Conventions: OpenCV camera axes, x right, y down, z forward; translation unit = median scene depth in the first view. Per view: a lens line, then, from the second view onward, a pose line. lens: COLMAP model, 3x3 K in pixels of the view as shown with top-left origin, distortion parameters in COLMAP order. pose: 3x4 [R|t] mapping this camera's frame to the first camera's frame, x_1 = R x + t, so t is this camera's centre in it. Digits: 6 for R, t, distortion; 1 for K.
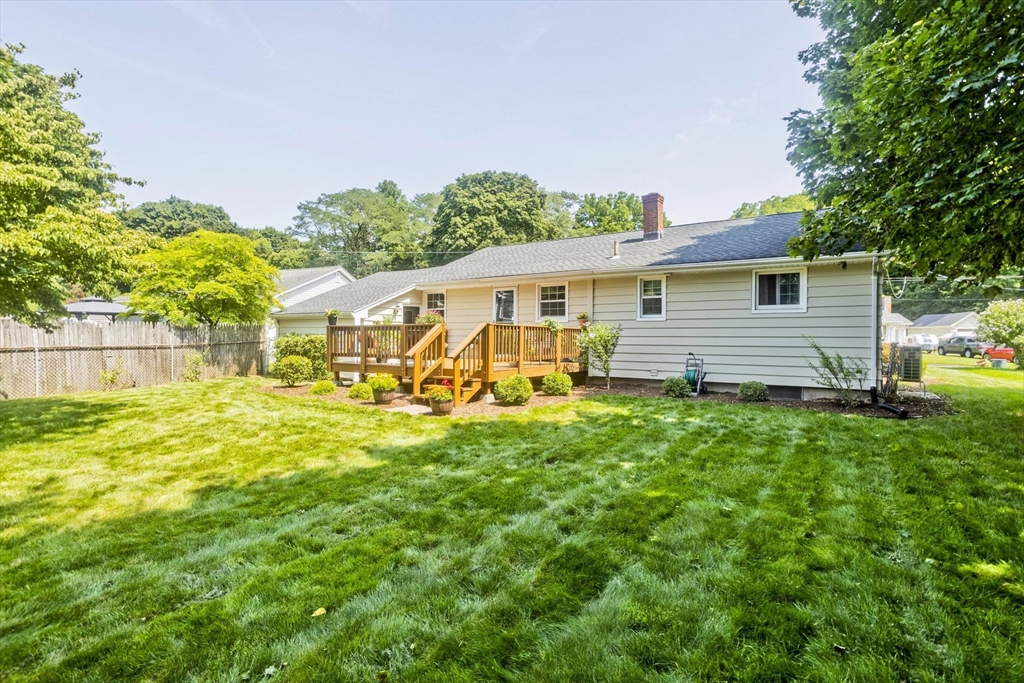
lens RADIAL K [[494.1, 0, 514.3], [0, 494.1, 336.5], [0, 0, 1]] dist [-0.045579, 0.031215]
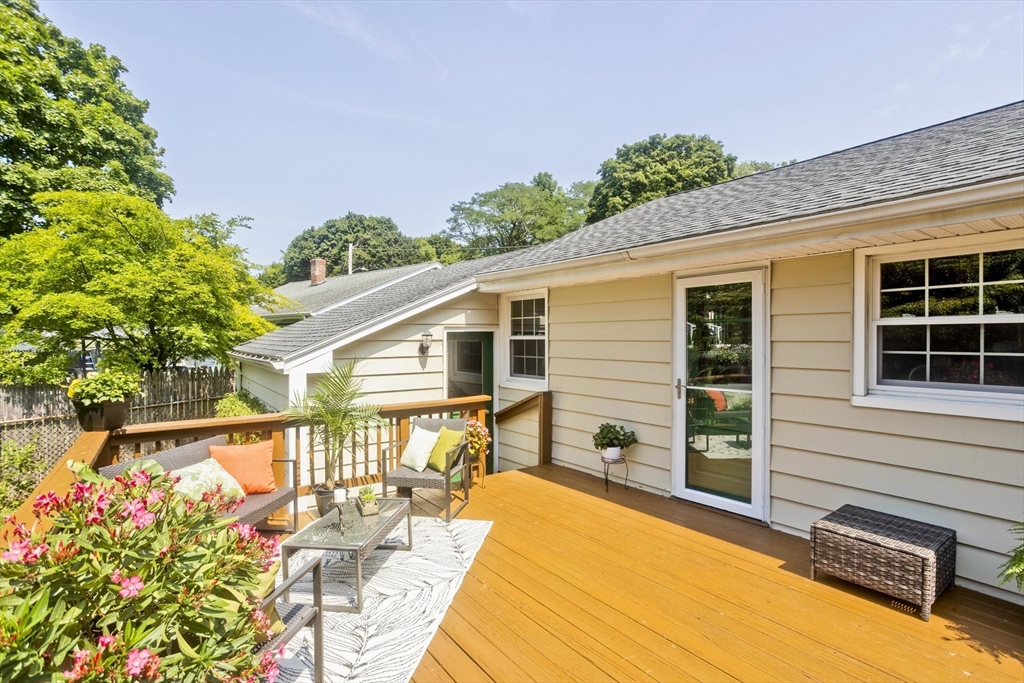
lens RADIAL K [[498.1, 0, 517.3], [0, 498.1, 339.2], [0, 0, 1]] dist [-0.048292, 0.031059]
pose [[0.945906, -0.009493, -0.324302, -0.010540], [0.011172, 0.999932, 0.003314, -0.017404], [0.324249, -0.006758, 0.945948, 0.190104]]
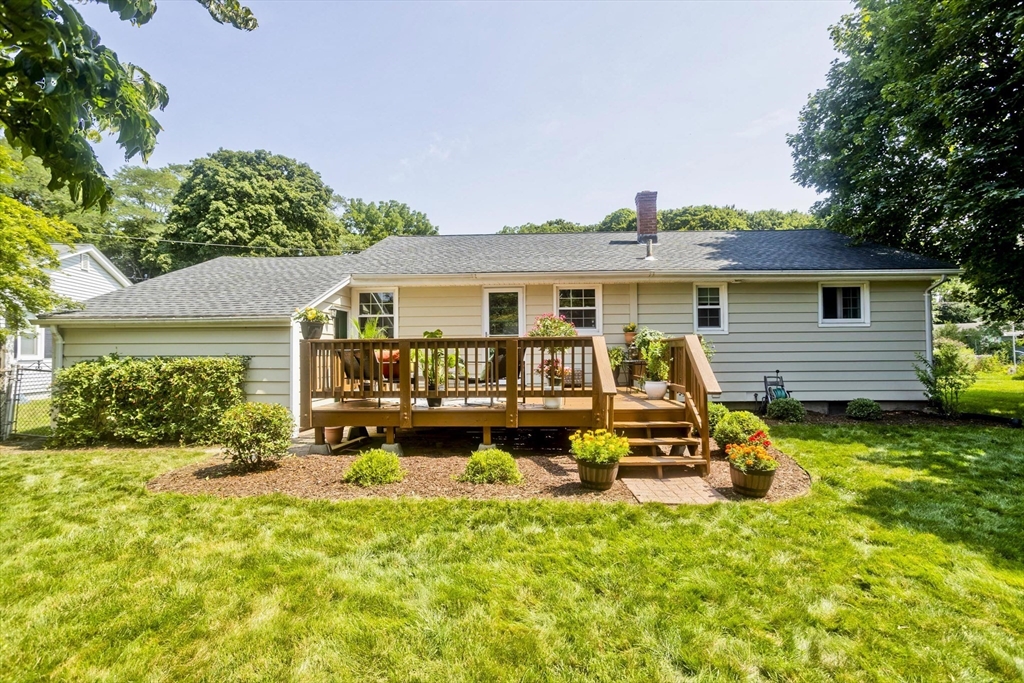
lens RADIAL K [[498.1, 0, 517.3], [0, 498.1, 339.2], [0, 0, 1]] dist [-0.048292, 0.031059]
pose [[0.859926, 0.002437, 0.510413, -0.105975], [0.011080, 0.999664, -0.023439, -0.001683], [-0.510299, 0.025811, 0.859610, 0.100238]]
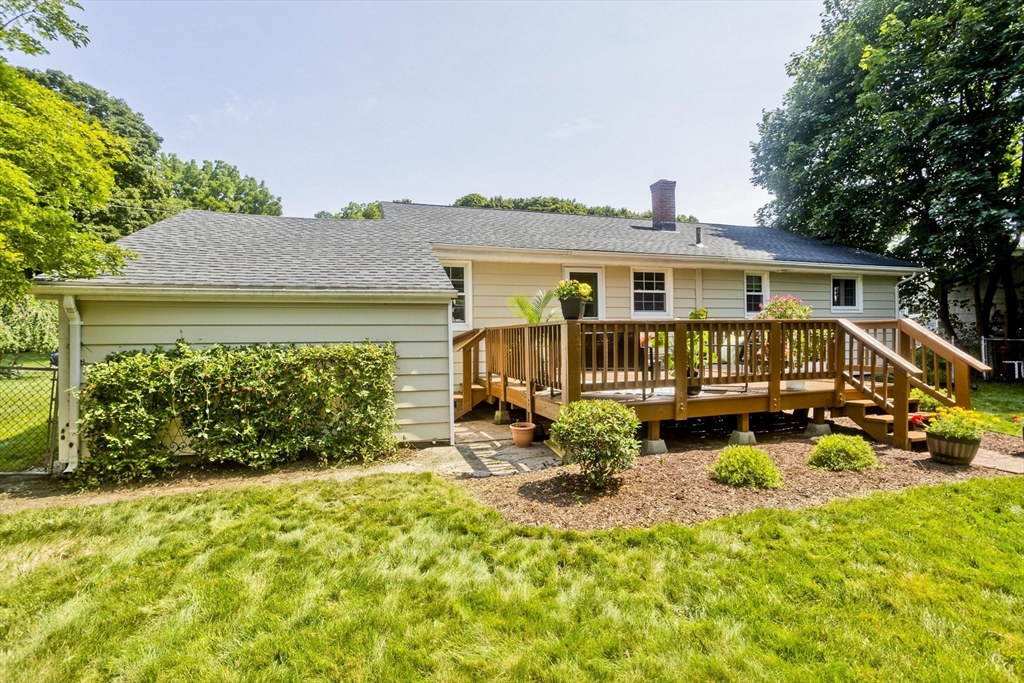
lens RADIAL K [[498.1, 0, 517.3], [0, 498.1, 339.2], [0, 0, 1]] dist [-0.048292, 0.031059]
pose [[0.633402, -0.017834, 0.773617, -0.172120], [0.014558, 0.999832, 0.011129, -0.002475], [-0.773686, 0.004213, 0.633555, 0.177219]]
